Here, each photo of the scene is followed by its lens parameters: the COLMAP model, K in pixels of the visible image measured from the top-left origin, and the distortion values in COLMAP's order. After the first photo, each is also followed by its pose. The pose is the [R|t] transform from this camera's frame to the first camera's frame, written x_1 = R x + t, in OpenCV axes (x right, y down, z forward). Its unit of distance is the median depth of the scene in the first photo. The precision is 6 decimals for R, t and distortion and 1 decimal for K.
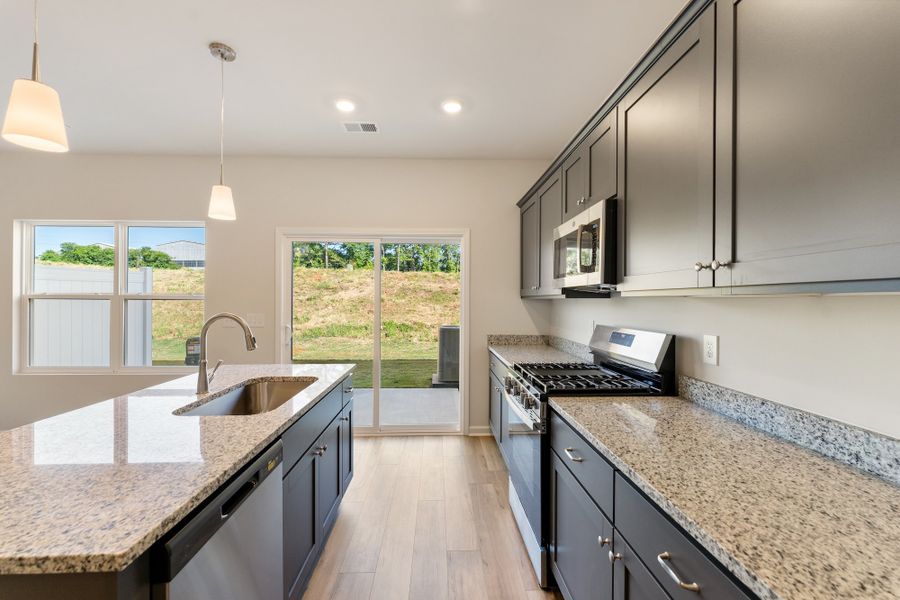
lens RADIAL K [[371.4, 0, 454.6], [0, 371.4, 299.7], [0, 0, 1]] dist [0.000218, 0.000342]
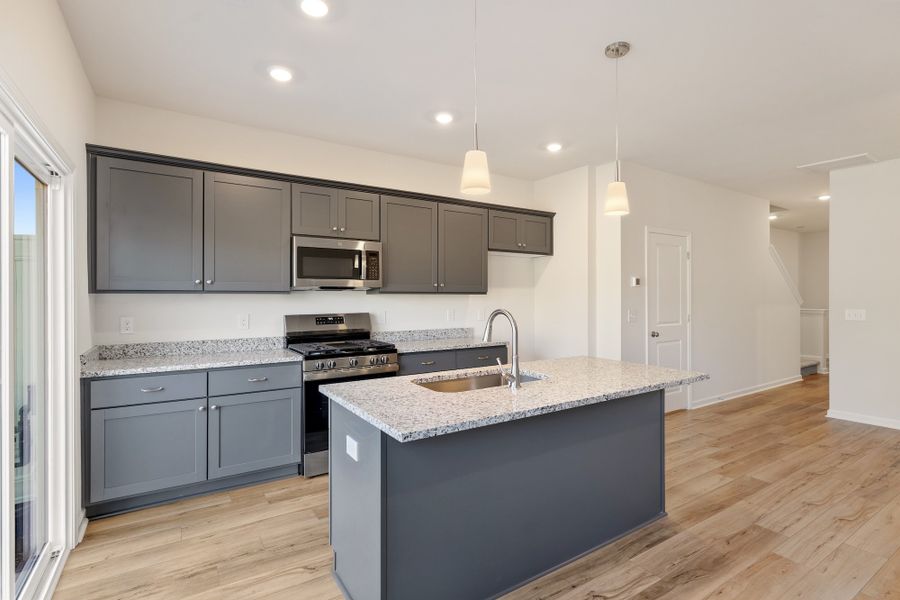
lens RADIAL K [[438.8, 0, 447.6], [0, 438.8, 296.2], [0, 0, 1]] dist [0.000544, 0.000144]
pose [[-0.496704, -0.001780, 0.867918, -1.664357], [-0.004407, 0.999990, -0.000471, 0.001241], [-0.867909, -0.004059, -0.496707, 1.778879]]
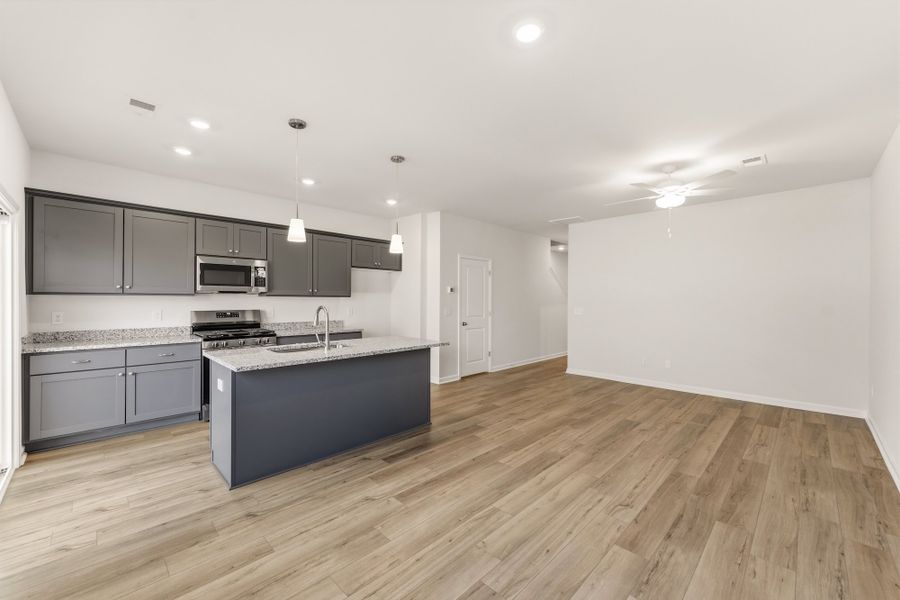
lens RADIAL K [[363.2, 0, 451.0], [0, 363.2, 299.9], [0, 0, 1]] dist [-0.000152, -0.000473]
pose [[-0.672465, -0.008539, 0.740080, -2.441360], [-0.011147, 0.999937, 0.001408, -0.003419], [-0.740045, -0.007302, -0.672517, 1.761992]]
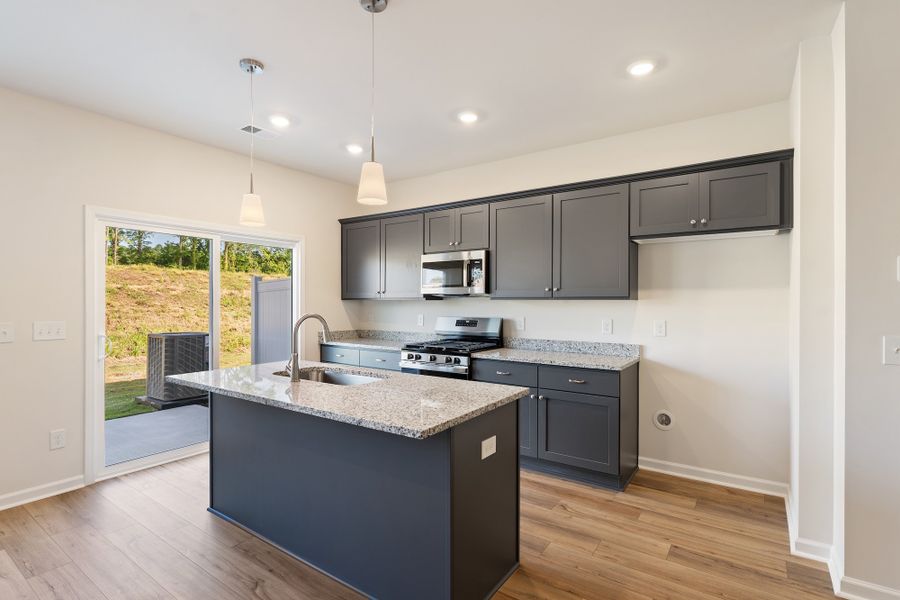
lens RADIAL K [[438.8, 0, 447.0], [0, 438.8, 301.2], [0, 0, 1]] dist [0.000544, 0.000144]
pose [[0.620226, -0.001249, 0.784422, -1.495840], [-0.003245, 0.999986, 0.004158, -0.011176], [-0.784417, -0.005125, 0.620213, -0.266769]]
